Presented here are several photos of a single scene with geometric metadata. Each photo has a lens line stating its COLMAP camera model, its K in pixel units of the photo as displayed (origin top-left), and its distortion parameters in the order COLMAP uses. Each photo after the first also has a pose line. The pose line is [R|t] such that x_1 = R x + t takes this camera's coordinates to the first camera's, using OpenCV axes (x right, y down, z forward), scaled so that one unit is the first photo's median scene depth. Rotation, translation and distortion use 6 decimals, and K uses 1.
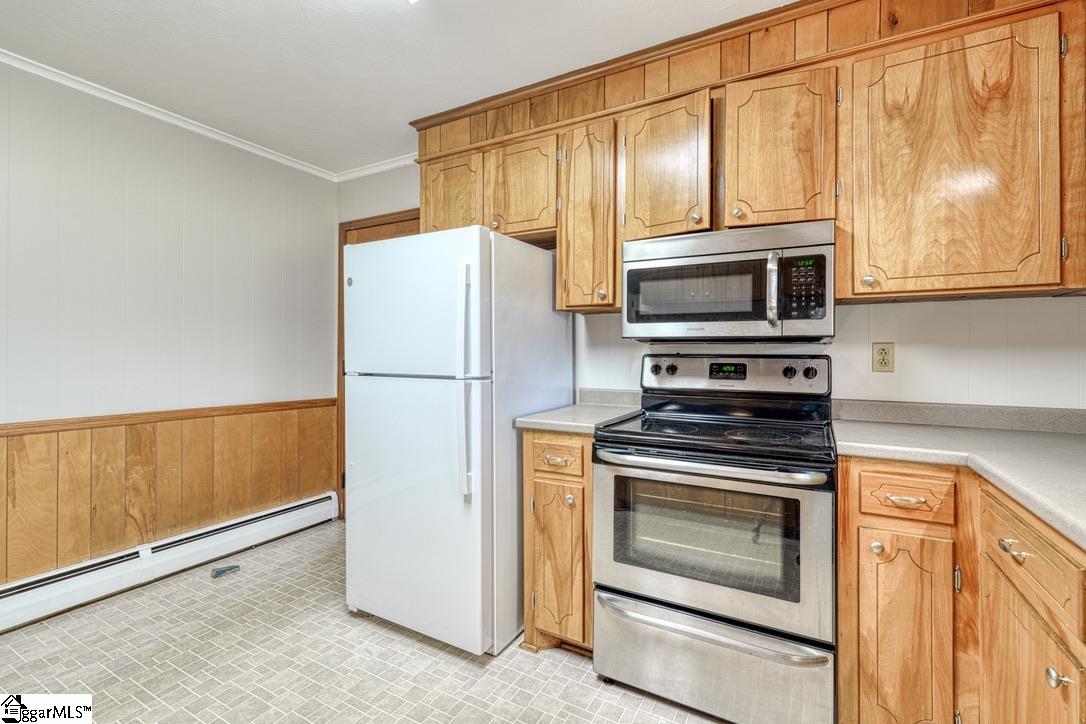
lens RADIAL K [[481.3, 0, 542.9], [0, 481.3, 350.0], [0, 0, 1]] dist [0.000695, 0.000503]
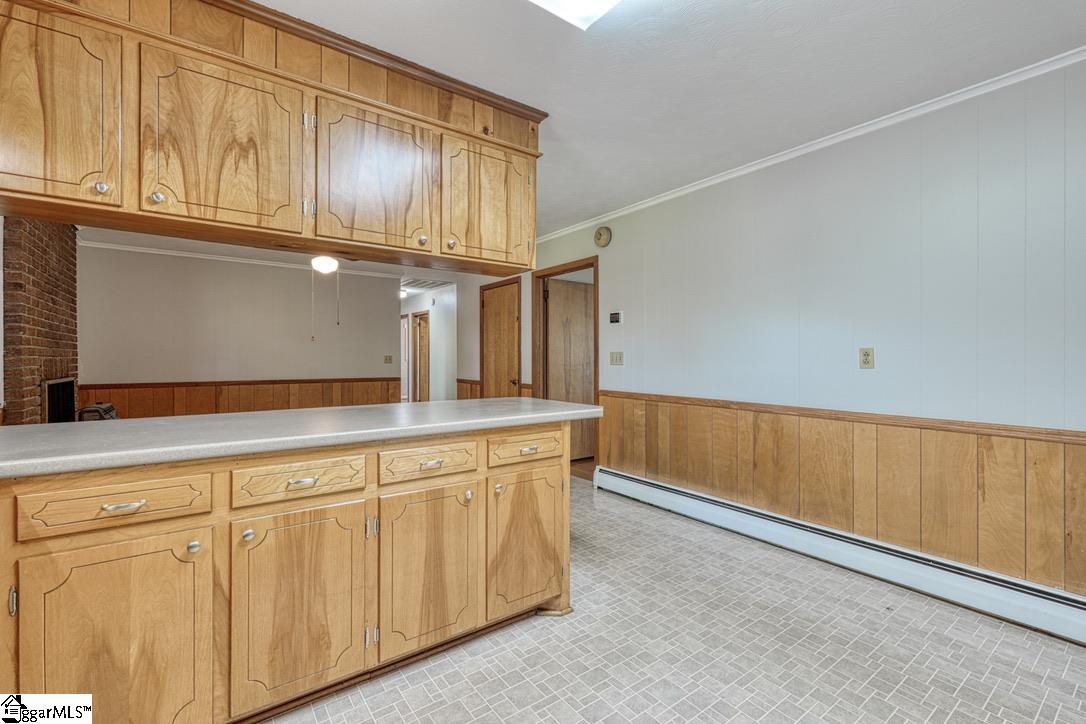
lens RADIAL K [[481.3, 0, 542.2], [0, 481.3, 358.2], [0, 0, 1]] dist [0.000695, 0.000503]
pose [[-0.411705, -0.004089, -0.911308, 0.284888], [0.003630, 0.999975, -0.006127, 0.008339], [0.911310, -0.005831, -0.411680, 0.516174]]
